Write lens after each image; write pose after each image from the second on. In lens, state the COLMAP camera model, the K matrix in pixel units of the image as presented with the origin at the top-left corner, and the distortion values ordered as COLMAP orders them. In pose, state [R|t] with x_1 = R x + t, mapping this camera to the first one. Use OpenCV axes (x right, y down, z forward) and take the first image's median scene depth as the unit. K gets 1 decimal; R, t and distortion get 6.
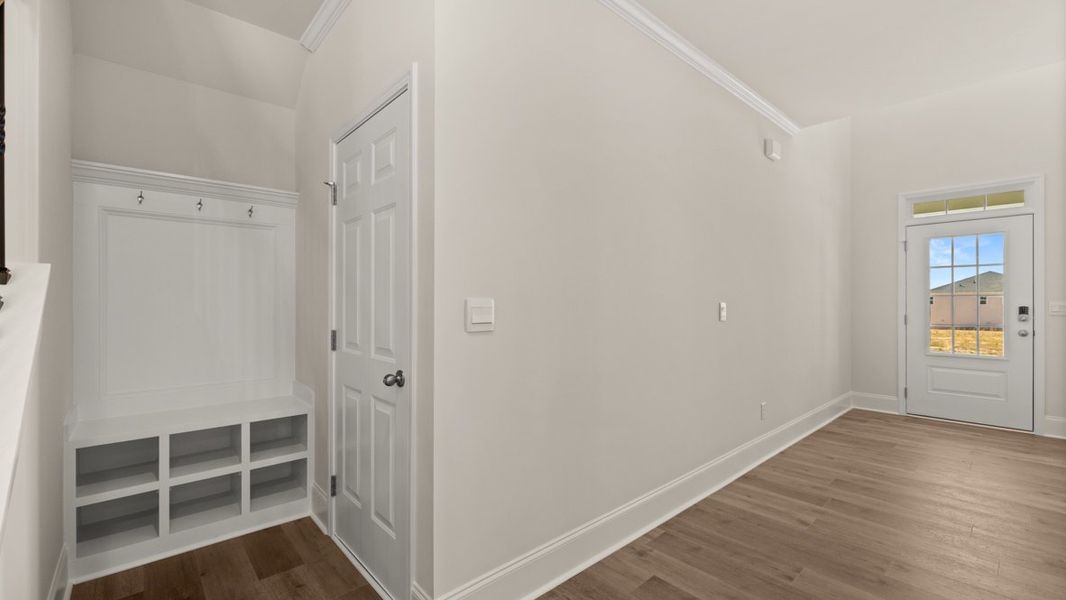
lens RADIAL K [[448.7, 0, 528.1], [0, 448.7, 299.5], [0, 0, 1]] dist [0.000813, 0.000269]
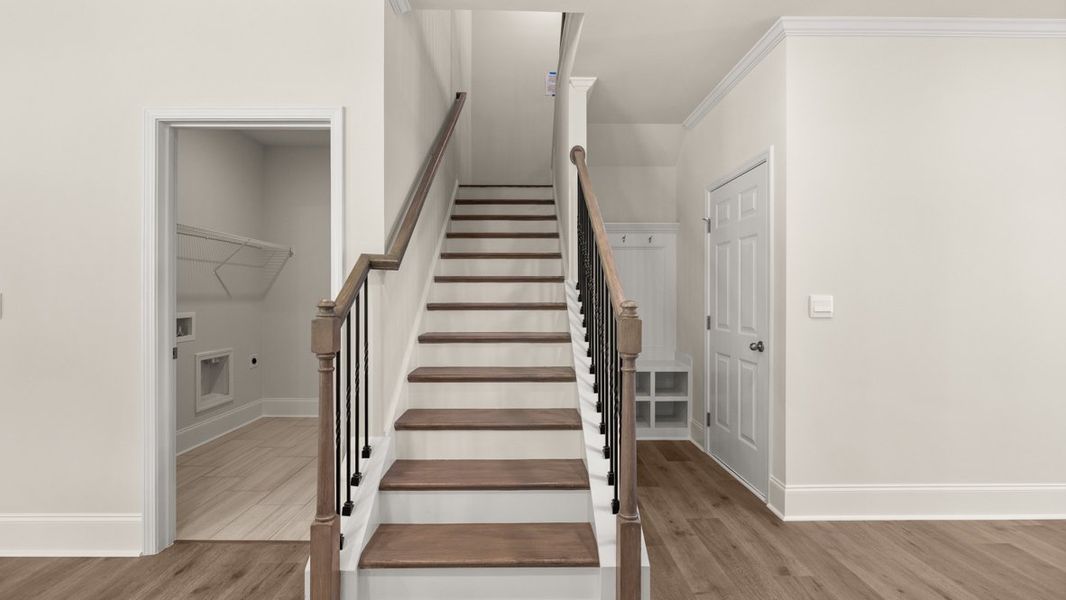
lens RADIAL K [[448.7, 0, 528.1], [0, 448.7, 299.5], [0, 0, 1]] dist [0.000813, 0.000269]
pose [[0.757379, 0.002260, -0.652972, 0.097260], [0.007156, 0.999905, 0.011761, -0.009449], [0.652936, -0.013580, 0.757291, -0.570111]]
